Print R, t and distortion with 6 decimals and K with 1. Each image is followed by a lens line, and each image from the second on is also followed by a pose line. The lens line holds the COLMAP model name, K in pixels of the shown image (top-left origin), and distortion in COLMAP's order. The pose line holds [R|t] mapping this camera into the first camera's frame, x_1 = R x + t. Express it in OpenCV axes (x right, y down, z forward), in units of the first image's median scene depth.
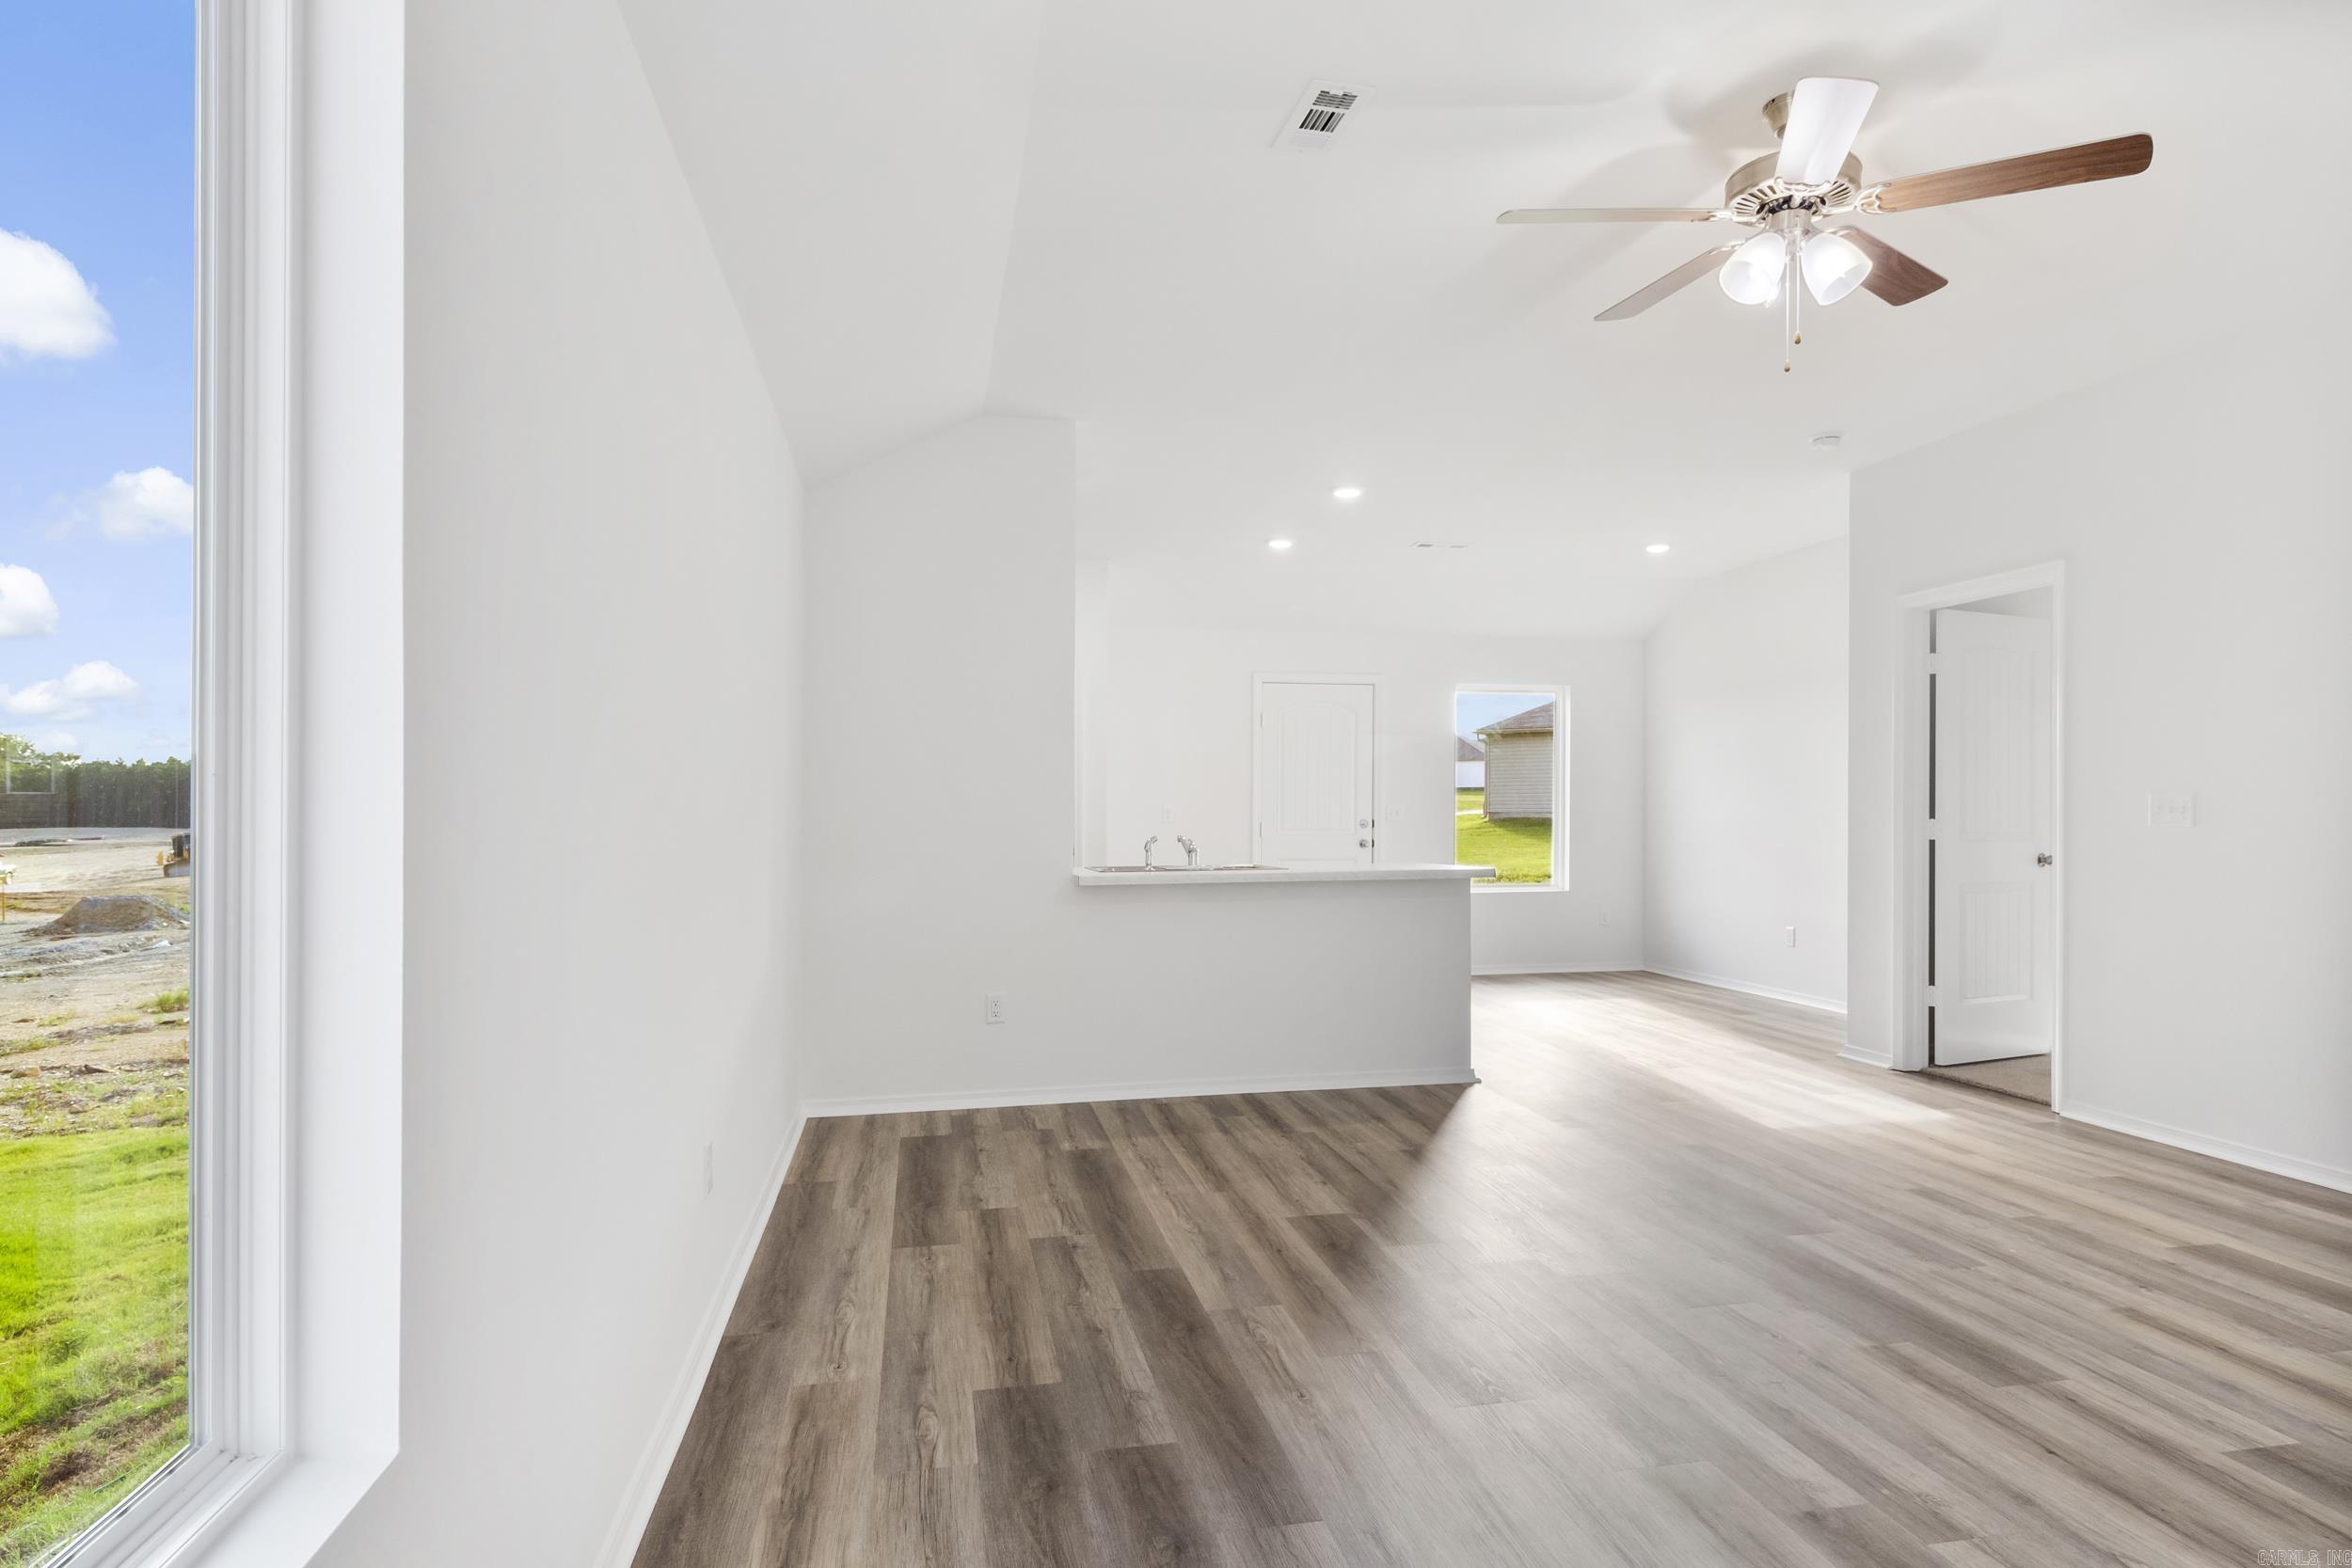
lens RADIAL K [[1347.4, 0, 1213.2], [0, 1347.4, 813.3], [0, 0, 1]] dist [0.001898, -0.000068]
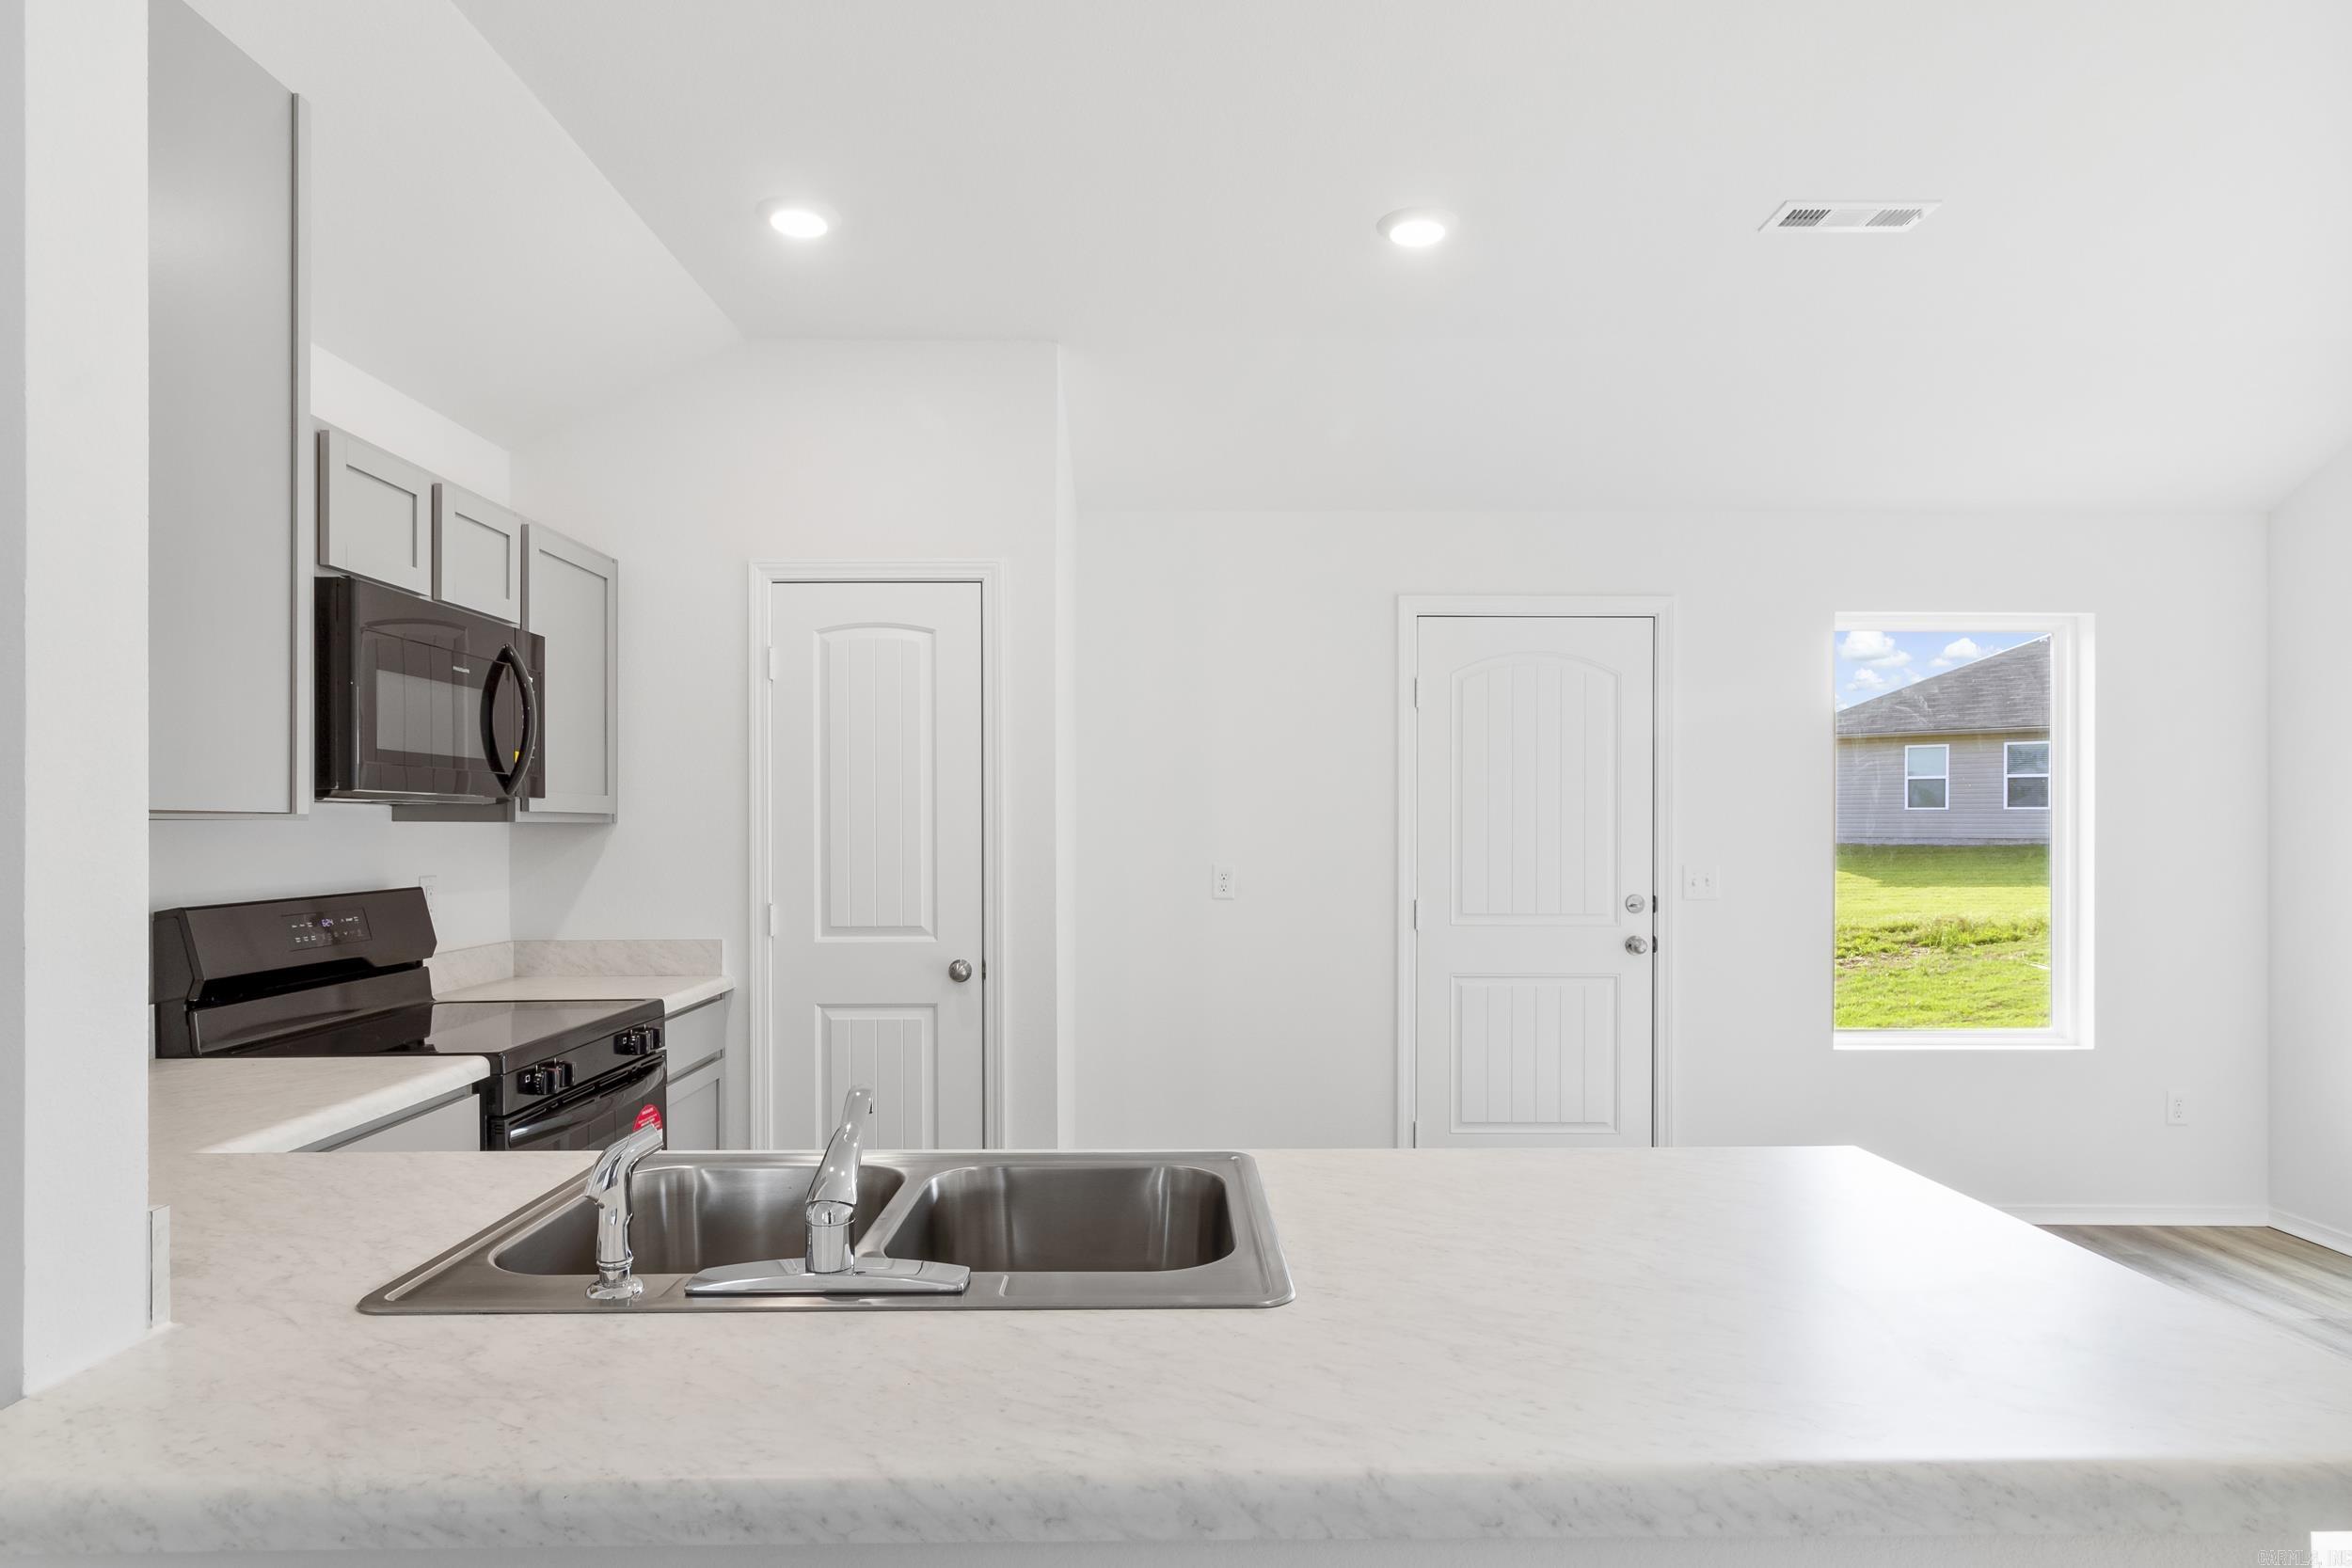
lens RADIAL K [[1323.4, 0, 1181.7], [0, 1323.4, 823.3], [0, 0, 1]] dist [-0.001286, 0.000512]
pose [[0.978484, 0.004923, -0.206266, 0.117751], [-0.005606, 0.999981, -0.002727, -0.044495], [0.206248, 0.003824, 0.978492, 1.167508]]
